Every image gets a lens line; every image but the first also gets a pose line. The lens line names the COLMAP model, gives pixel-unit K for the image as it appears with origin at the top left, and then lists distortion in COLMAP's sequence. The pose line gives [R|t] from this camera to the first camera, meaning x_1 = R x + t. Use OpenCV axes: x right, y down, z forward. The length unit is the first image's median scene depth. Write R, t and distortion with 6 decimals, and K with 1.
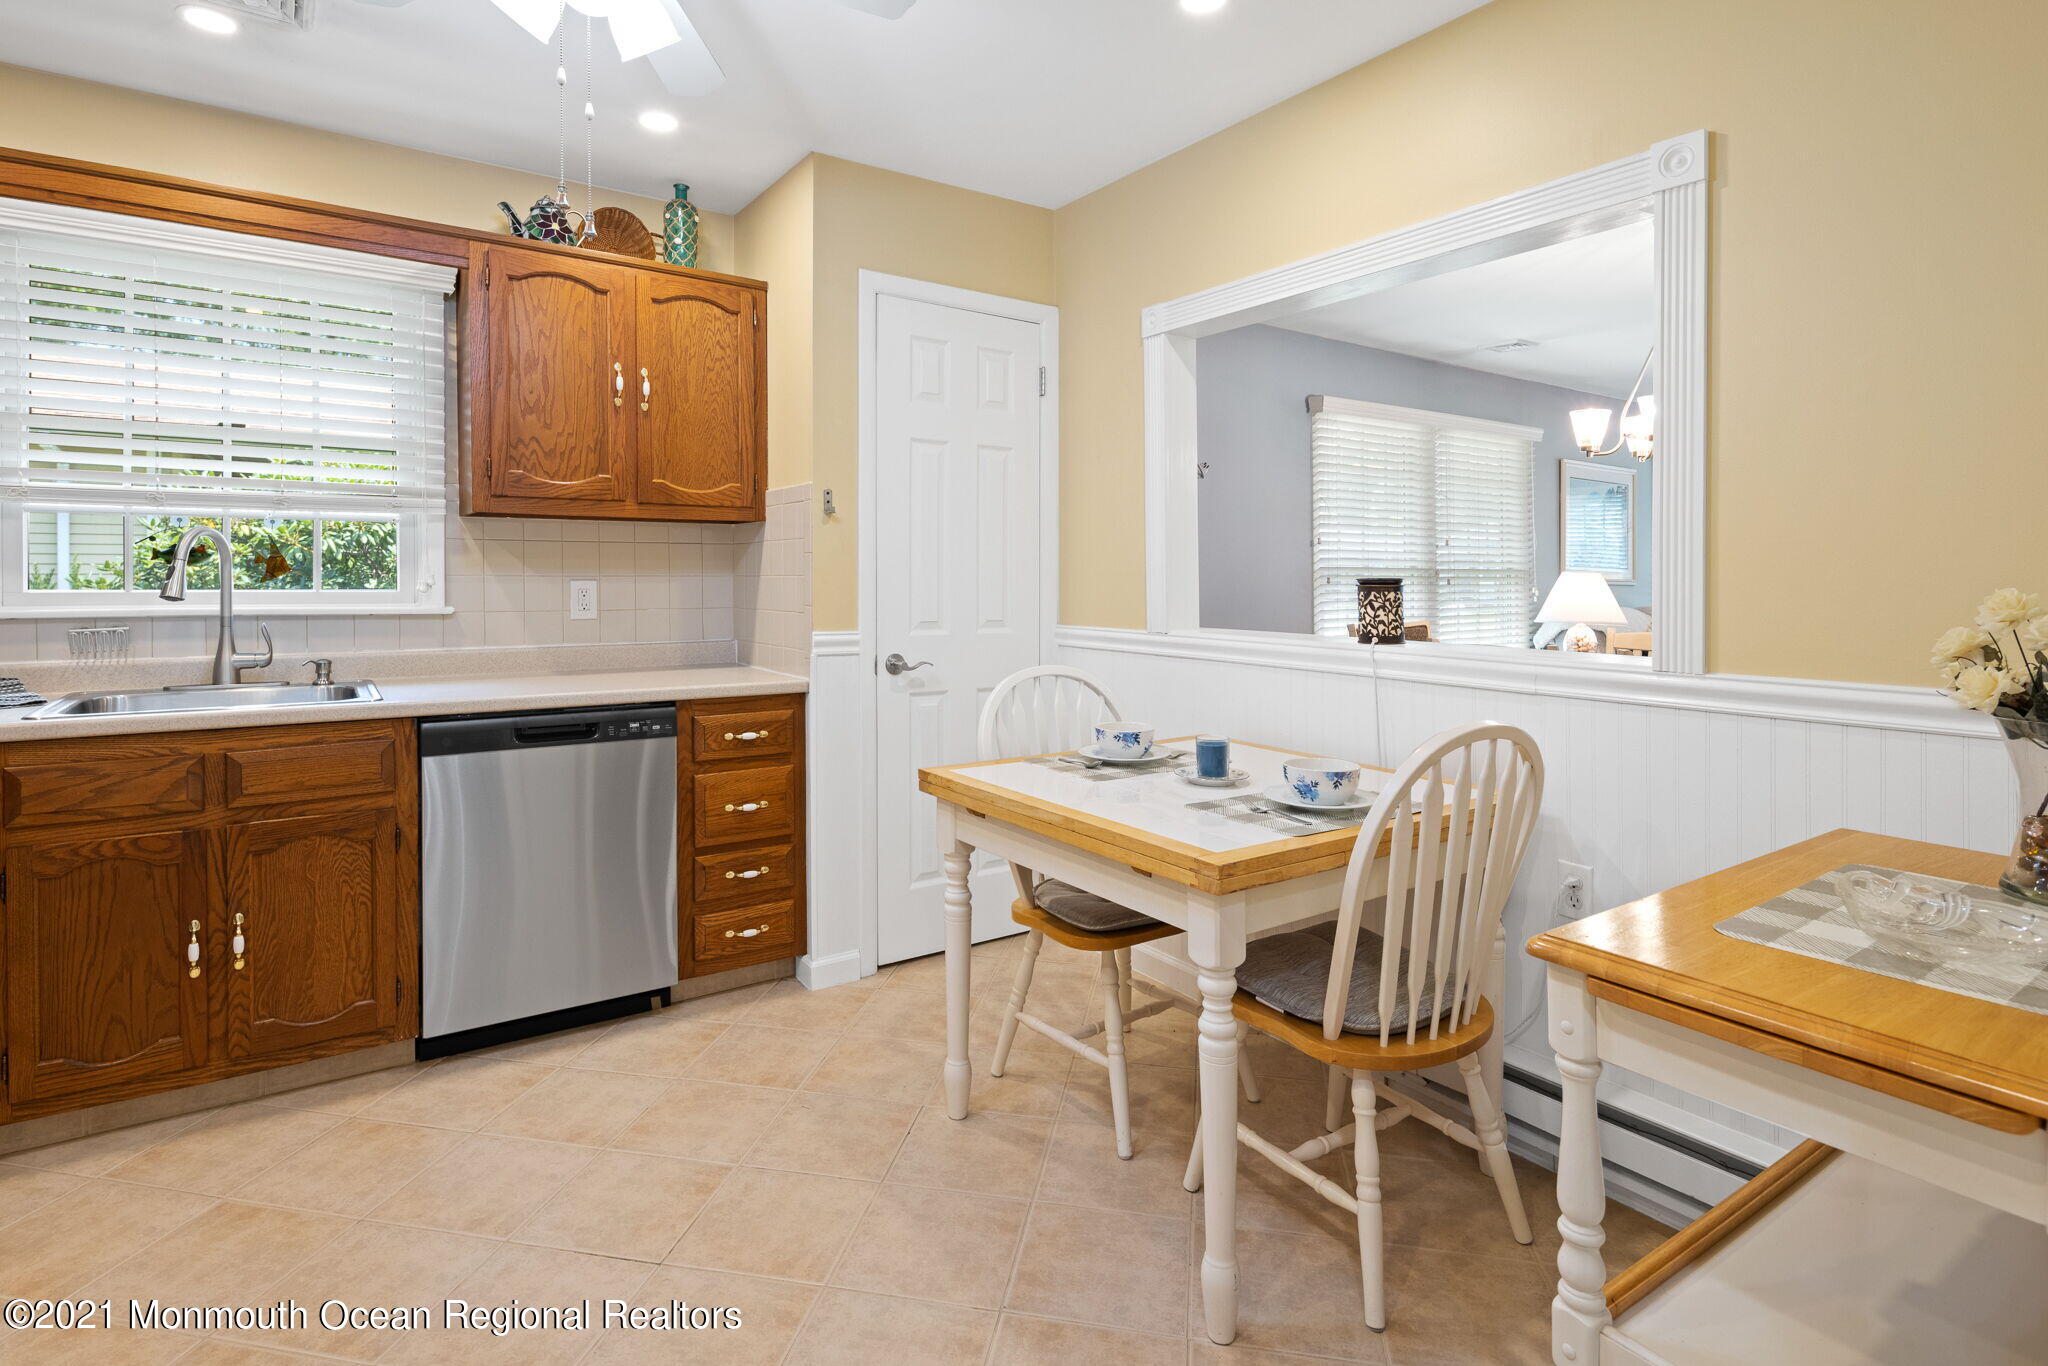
lens RADIAL K [[1056.7, 0, 1102.5], [0, 1056.7, 605.3], [0, 0, 1]] dist [0.000814, -0.000069]
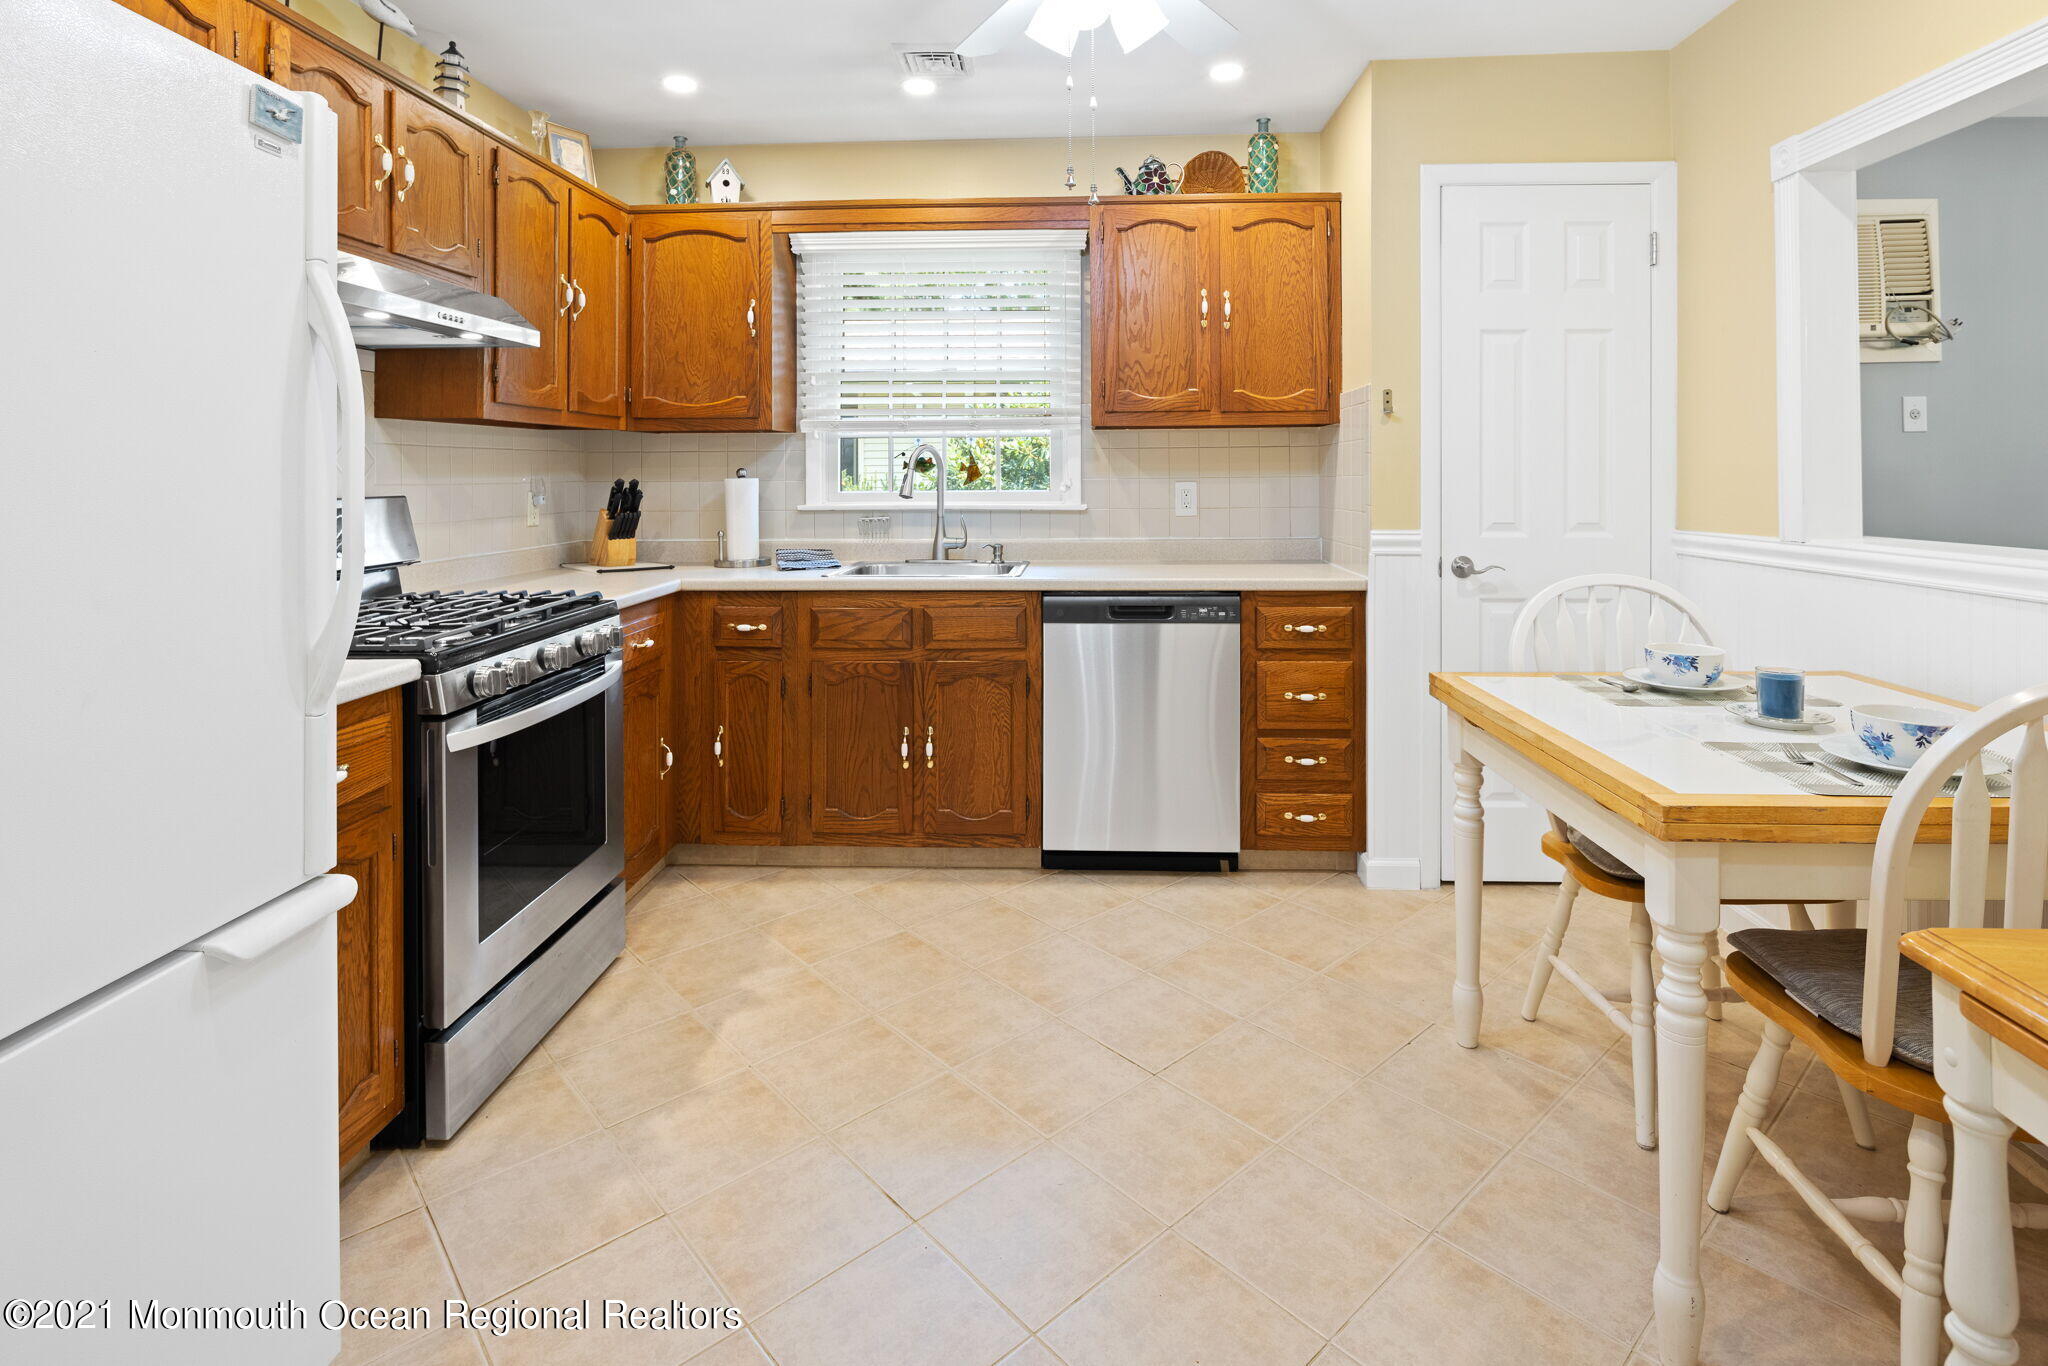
lens RADIAL K [[1108.9, 0, 1055.5], [0, 1108.9, 468.0], [0, 0, 1]] dist [-0.002295, -0.003087]
pose [[0.775643, -0.014321, -0.631010, 0.171935], [-0.008039, 0.999437, -0.032564, 0.001945], [0.631121, 0.030331, 0.775091, -0.014646]]
